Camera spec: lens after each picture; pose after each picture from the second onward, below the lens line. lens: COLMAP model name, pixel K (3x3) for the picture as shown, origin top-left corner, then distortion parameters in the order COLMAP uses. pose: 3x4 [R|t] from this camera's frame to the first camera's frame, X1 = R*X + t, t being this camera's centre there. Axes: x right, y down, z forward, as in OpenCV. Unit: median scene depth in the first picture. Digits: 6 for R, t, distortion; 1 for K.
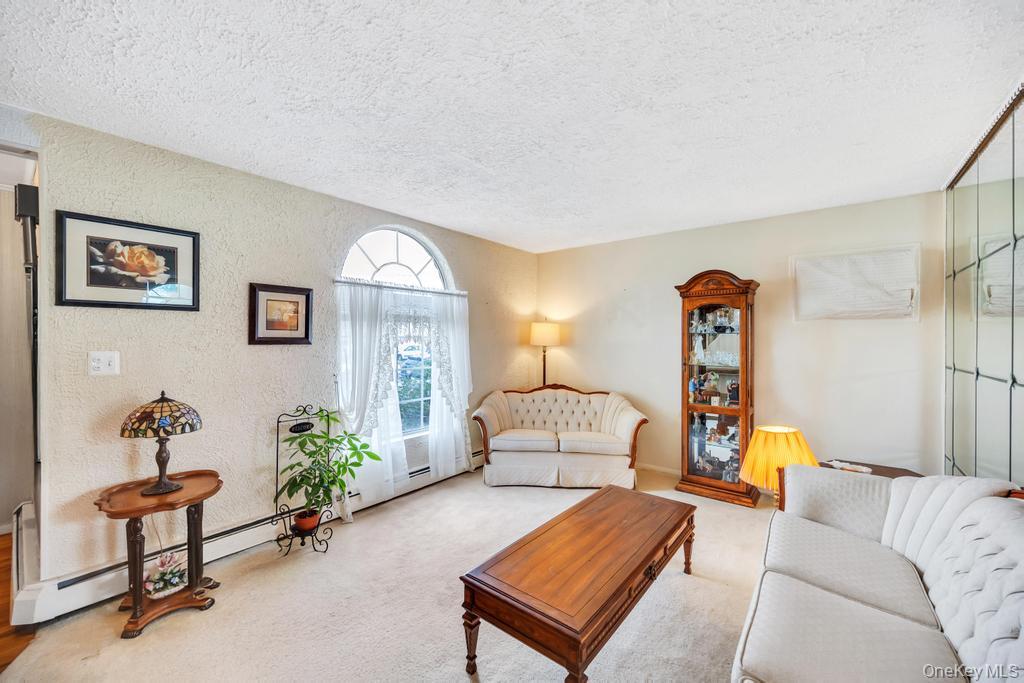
lens RADIAL K [[404.7, 0, 512.1], [0, 404.7, 336.9], [0, 0, 1]] dist [-0.000606, -0.000018]
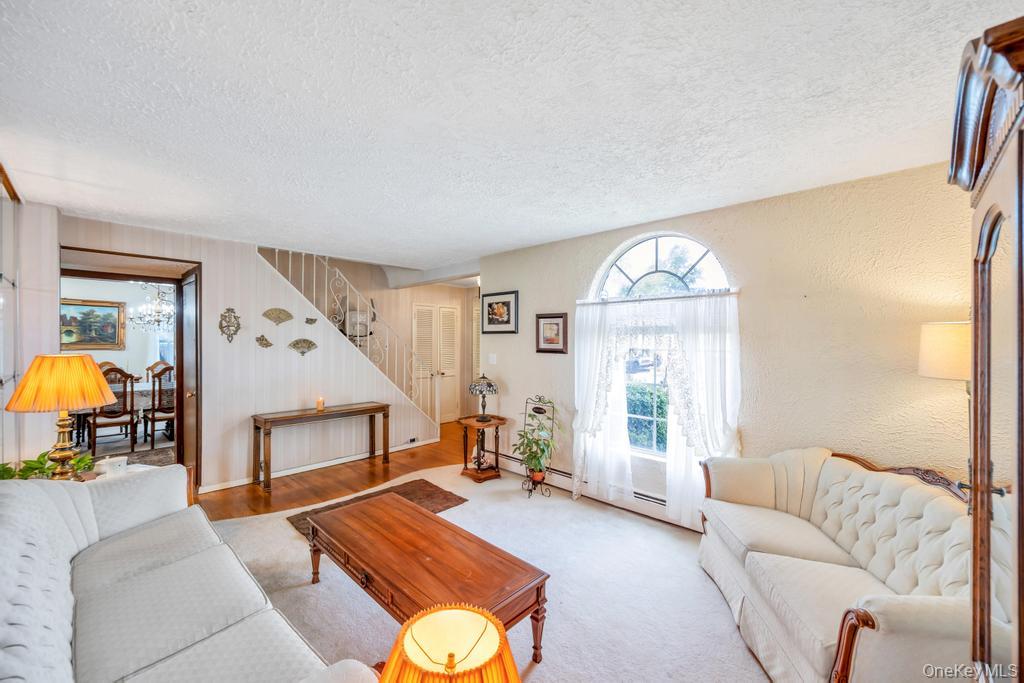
lens RADIAL K [[406.4, 0, 512.0], [0, 406.4, 341.5], [0, 0, 1]] dist [0.000236, -0.000016]
pose [[-0.084510, 0.000428, -0.996423, 0.945863], [-0.003283, 0.999994, 0.000708, -0.025669], [0.996417, 0.003331, -0.084508, 1.020564]]
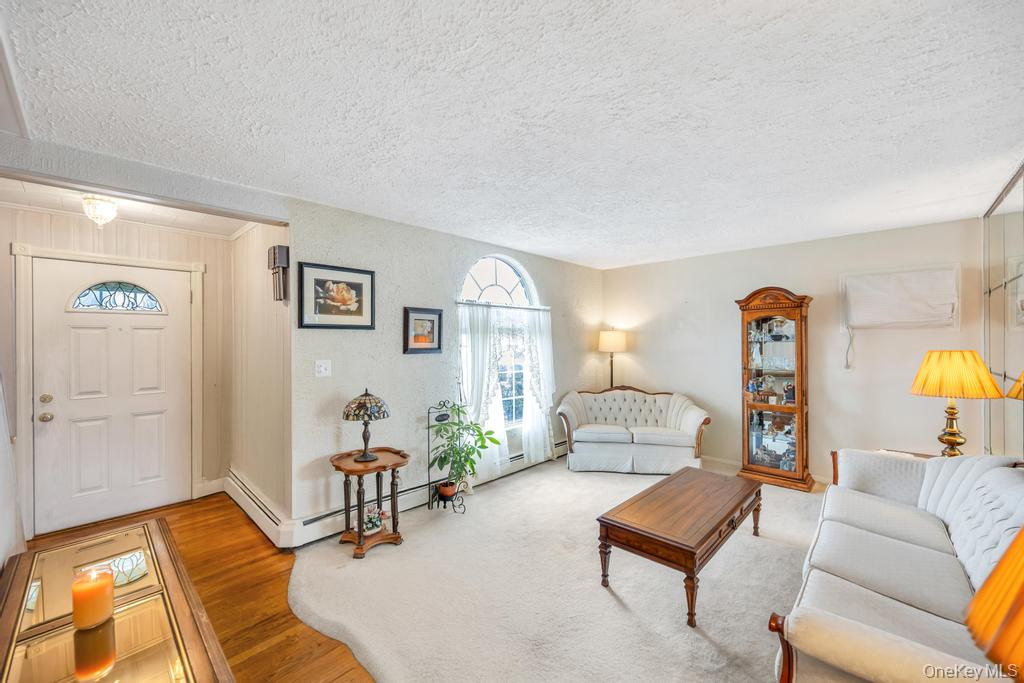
lens RADIAL K [[405.1, 0, 513.4], [0, 405.1, 339.1], [0, 0, 1]] dist [-0.000054, -0.000108]
pose [[0.996844, -0.006708, -0.079096, -0.187867], [0.006498, 0.999975, -0.002921, -0.022202], [0.079114, 0.002398, 0.996863, -0.275852]]
